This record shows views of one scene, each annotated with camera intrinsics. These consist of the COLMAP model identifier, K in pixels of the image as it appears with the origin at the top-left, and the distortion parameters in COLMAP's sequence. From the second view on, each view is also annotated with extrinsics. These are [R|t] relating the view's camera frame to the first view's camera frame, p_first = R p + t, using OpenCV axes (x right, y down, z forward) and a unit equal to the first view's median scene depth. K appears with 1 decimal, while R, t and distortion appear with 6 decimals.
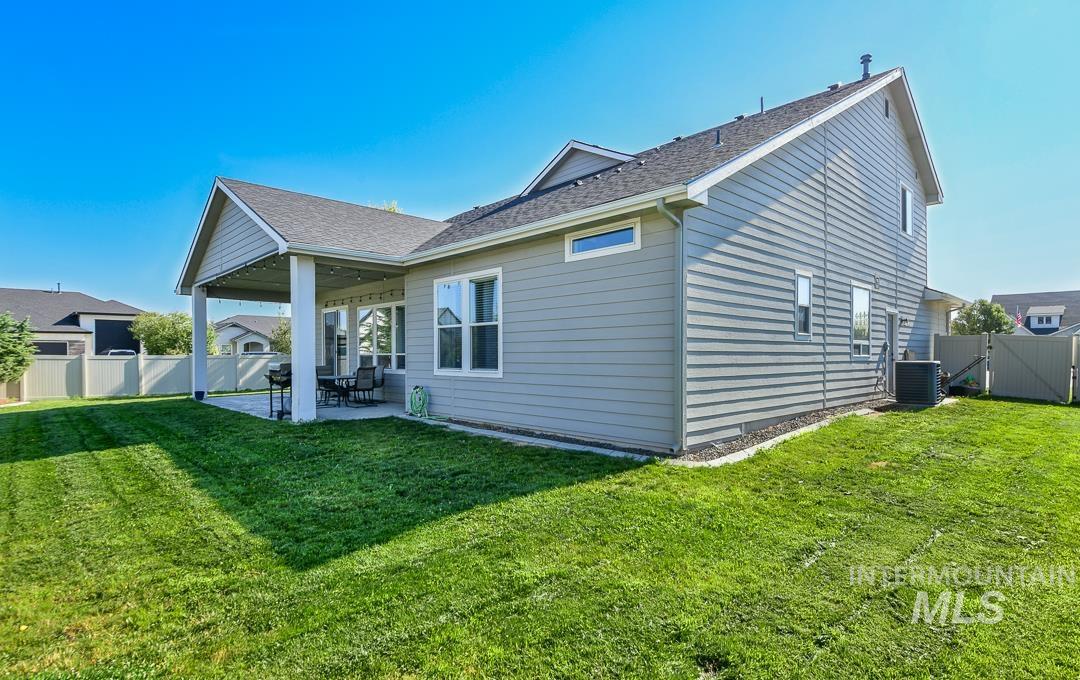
lens RADIAL K [[552.0, 0, 538.0], [0, 552.0, 348.0], [0, 0, 1]] dist [0.015609, -0.000443]
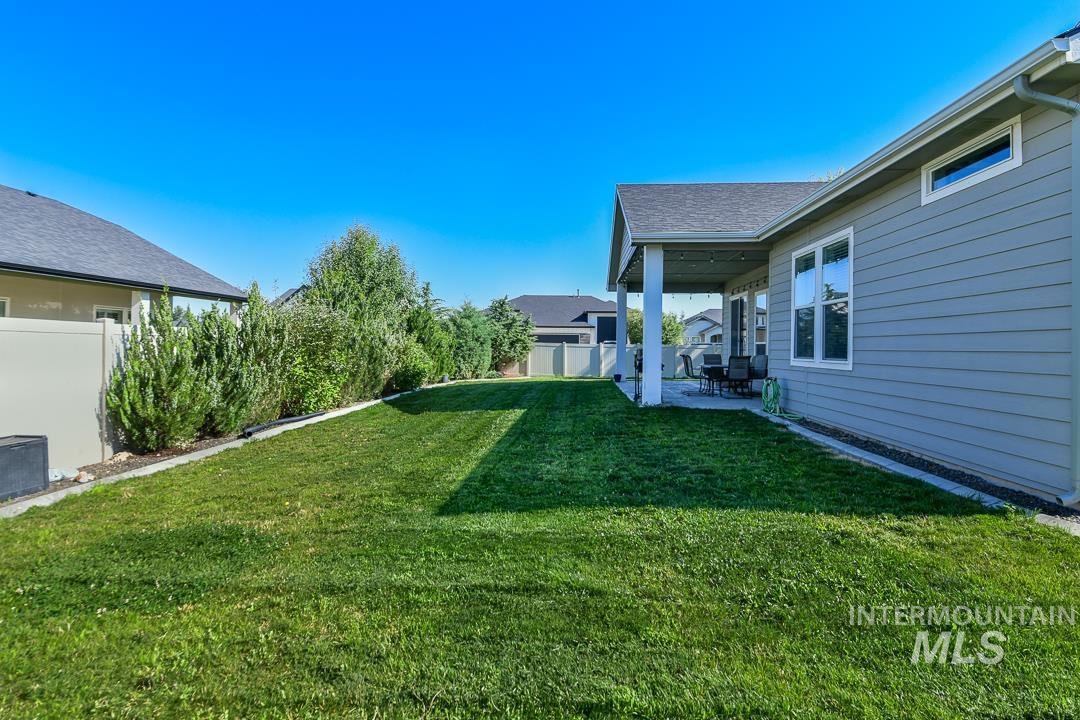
lens RADIAL K [[566.2, 0, 538.2], [0, 566.2, 353.6], [0, 0, 1]] dist [0.004592, -0.000459]
pose [[0.666118, 0.019148, -0.745600, 0.211196], [-0.003627, 0.999742, 0.022435, 0.012660], [0.745837, -0.012241, 0.666016, 0.131583]]
